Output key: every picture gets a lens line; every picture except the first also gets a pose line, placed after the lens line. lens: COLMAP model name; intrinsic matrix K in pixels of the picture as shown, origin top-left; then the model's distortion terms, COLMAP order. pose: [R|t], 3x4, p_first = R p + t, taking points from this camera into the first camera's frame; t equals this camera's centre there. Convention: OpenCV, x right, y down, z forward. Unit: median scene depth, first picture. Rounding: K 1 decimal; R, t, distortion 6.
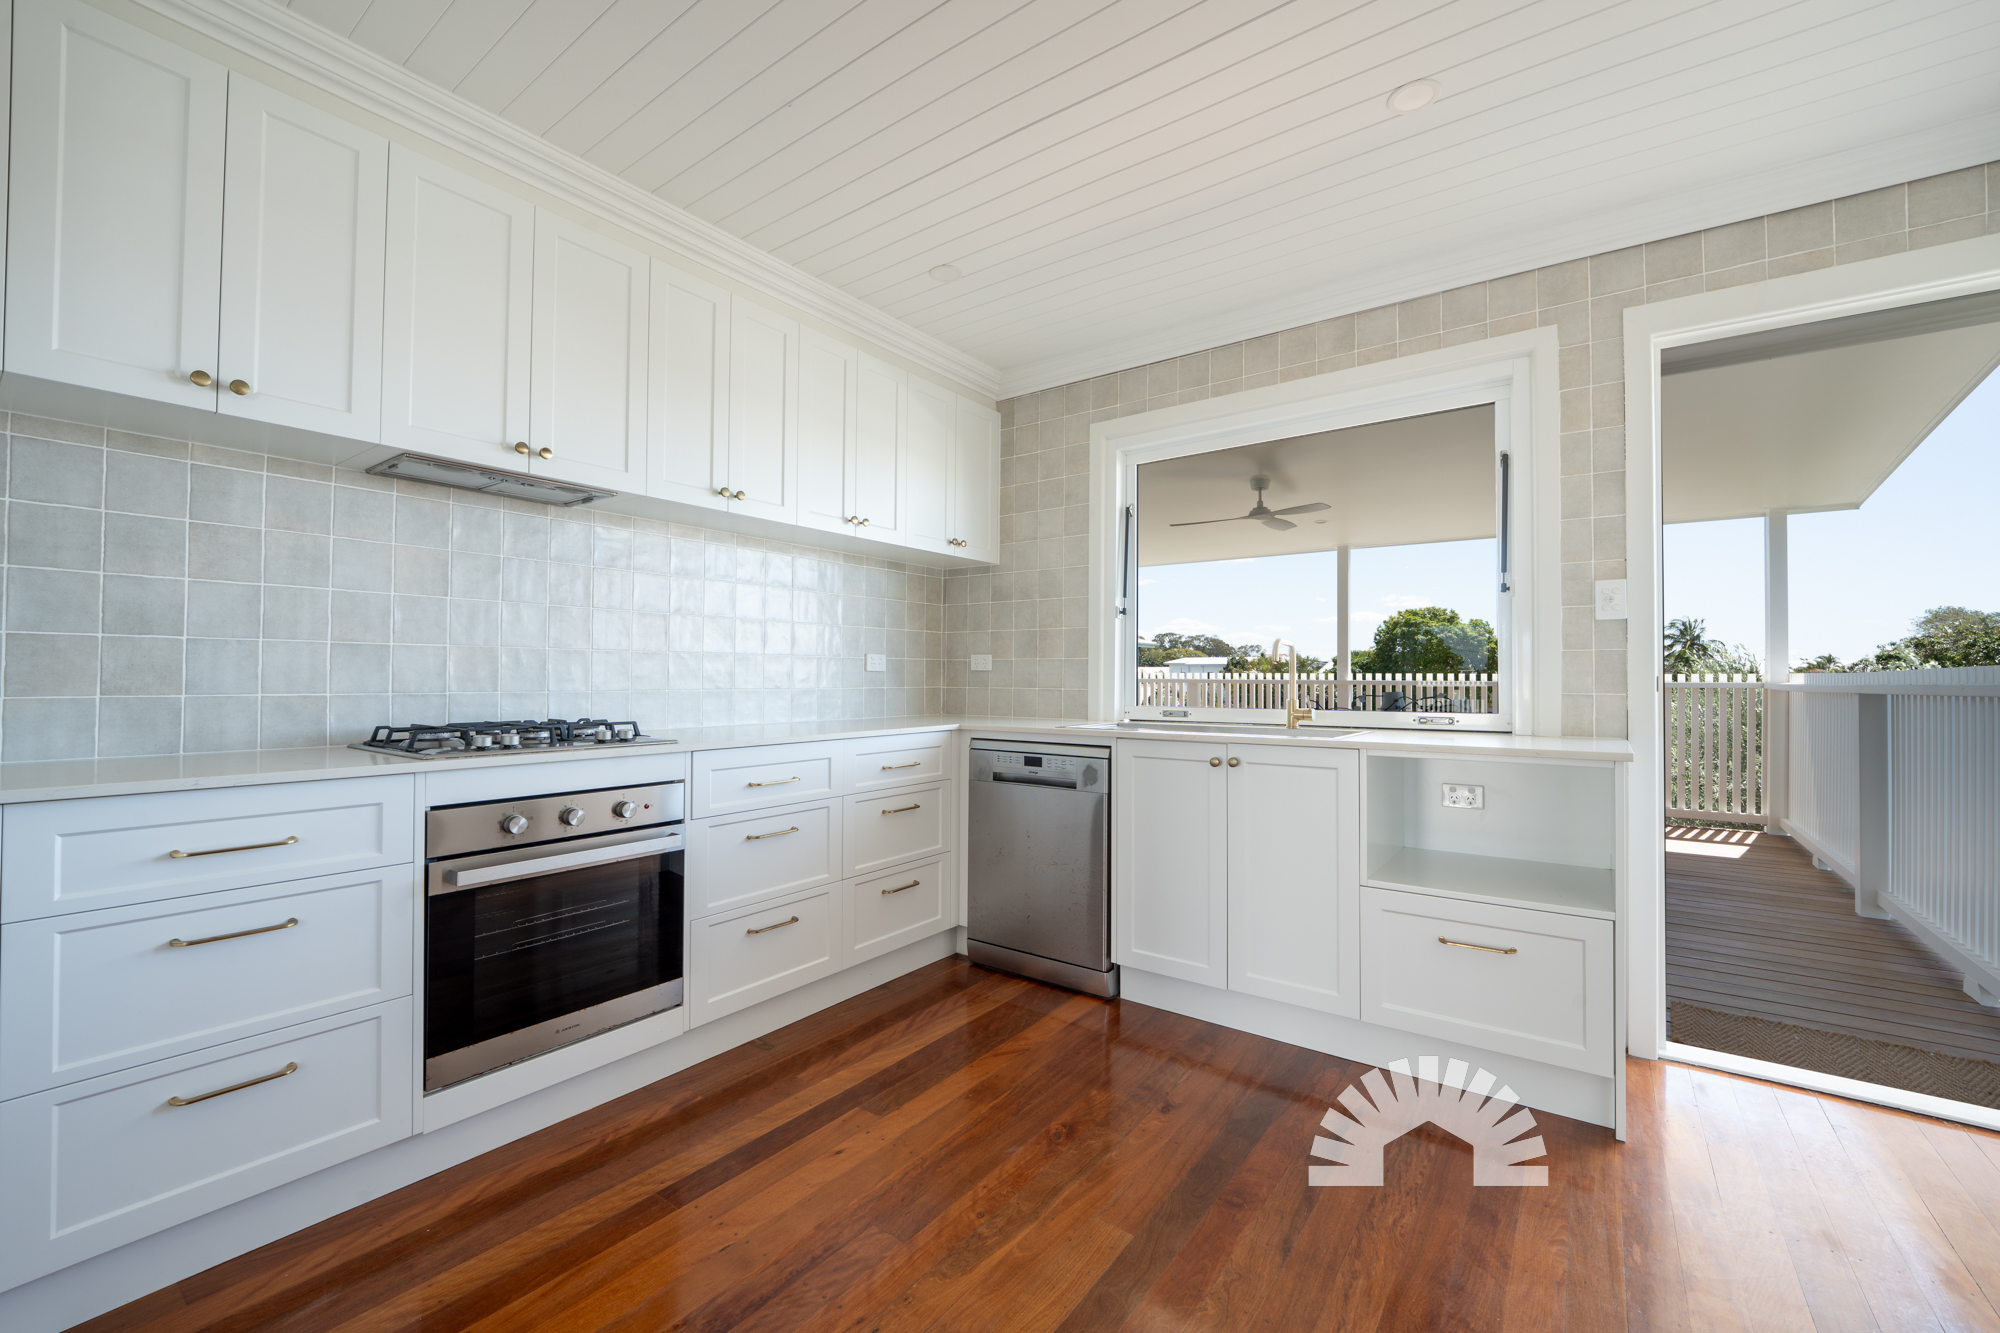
lens RADIAL K [[806.4, 0, 998.9], [0, 806.4, 663.9], [0, 0, 1]] dist [-0.008275, -0.001465]
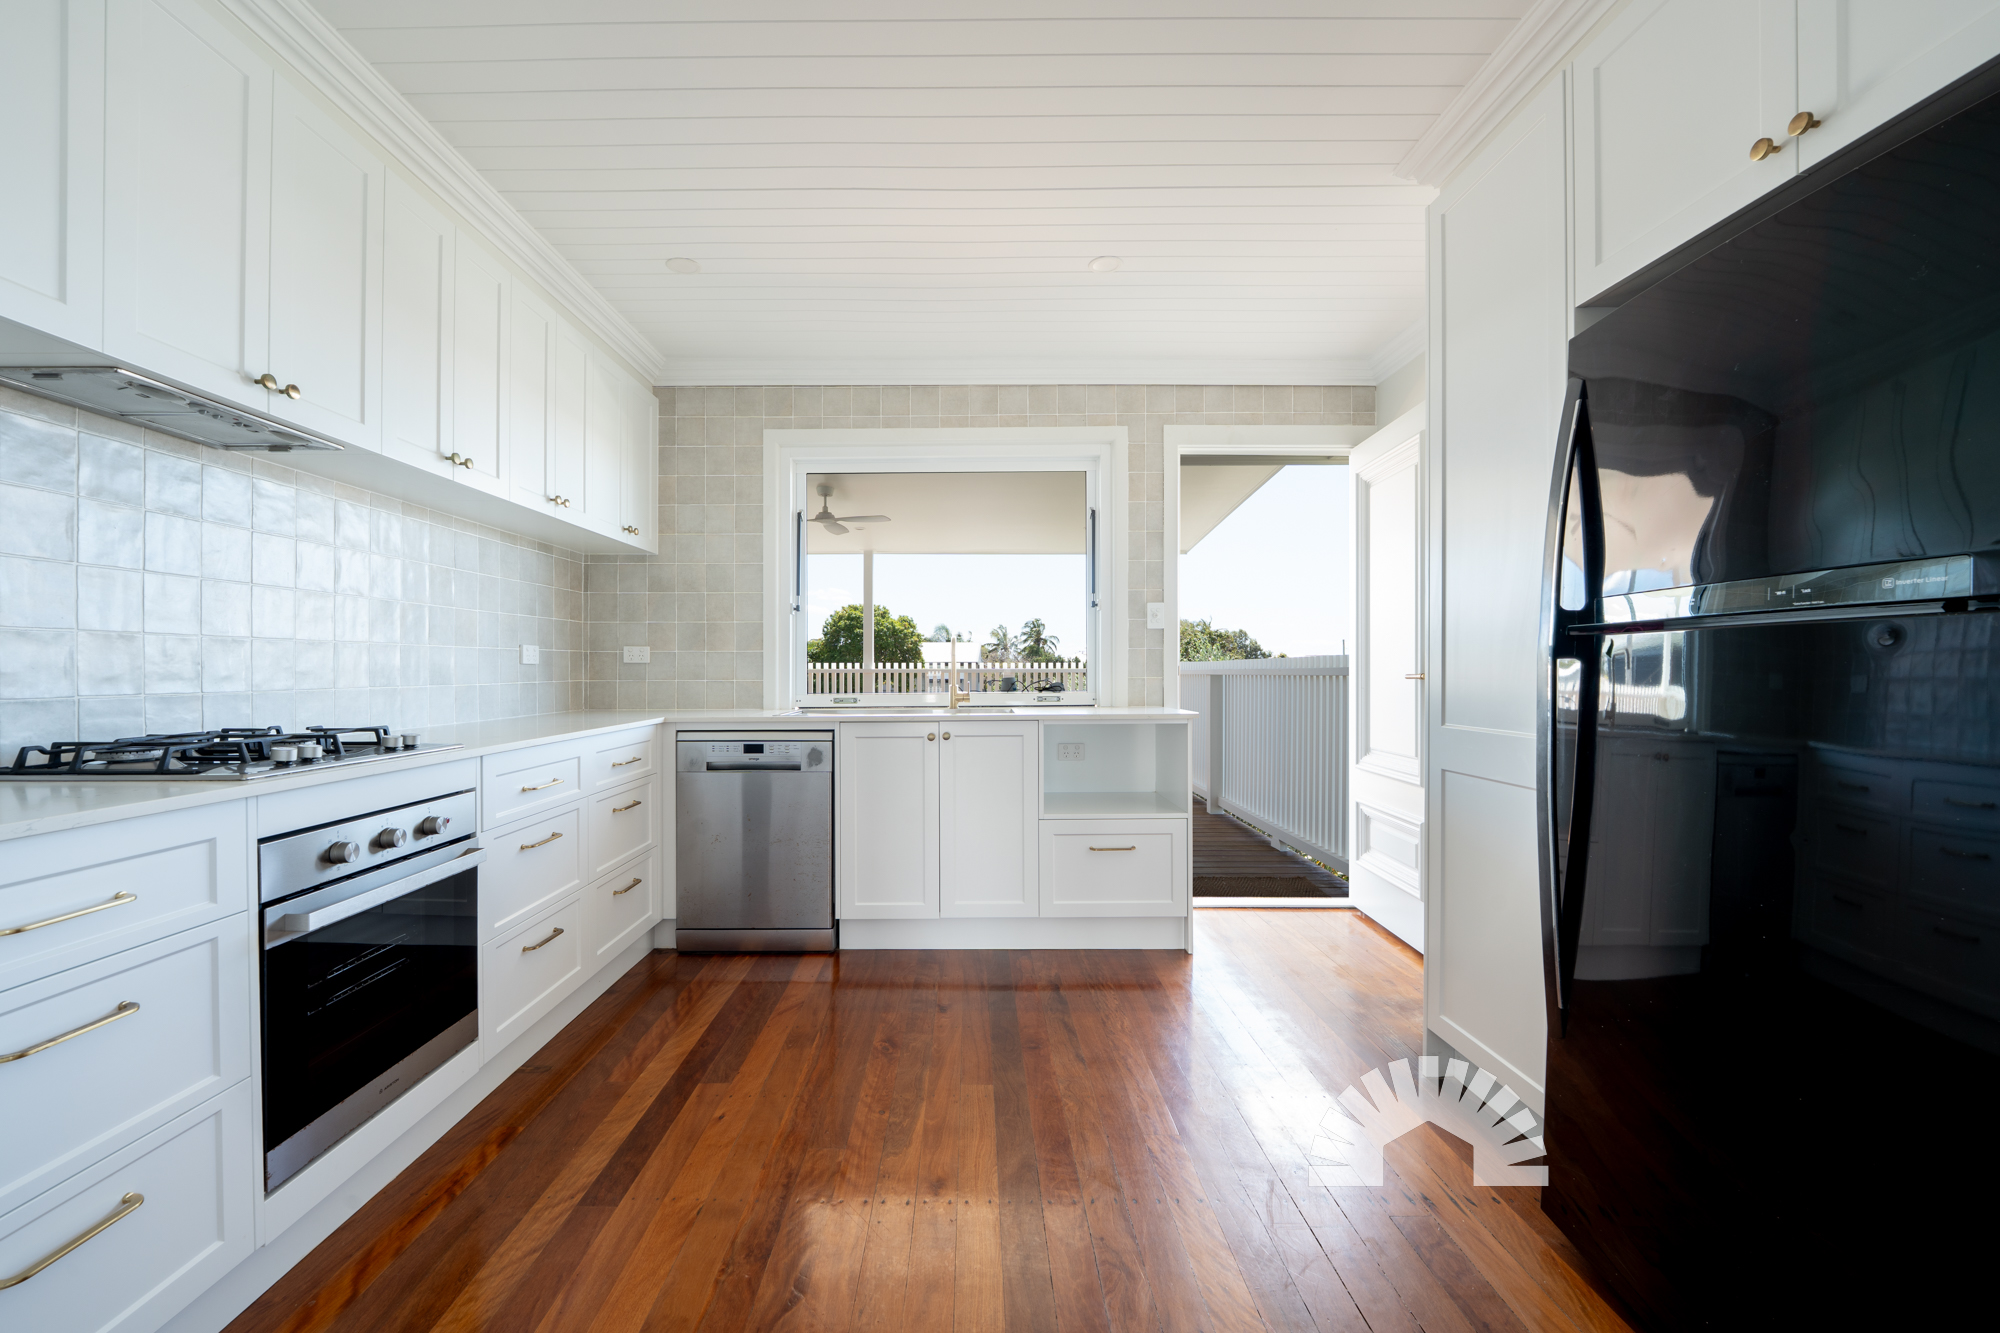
lens RADIAL K [[806.4, 0, 987.0], [0, 806.4, 669.7], [0, 0, 1]] dist [-0.008275, -0.001465]
pose [[0.802117, -0.008176, 0.597111, -0.394811], [-0.003668, 0.999820, 0.018618, -0.004219], [-0.597156, -0.017124, 0.801943, -0.038101]]
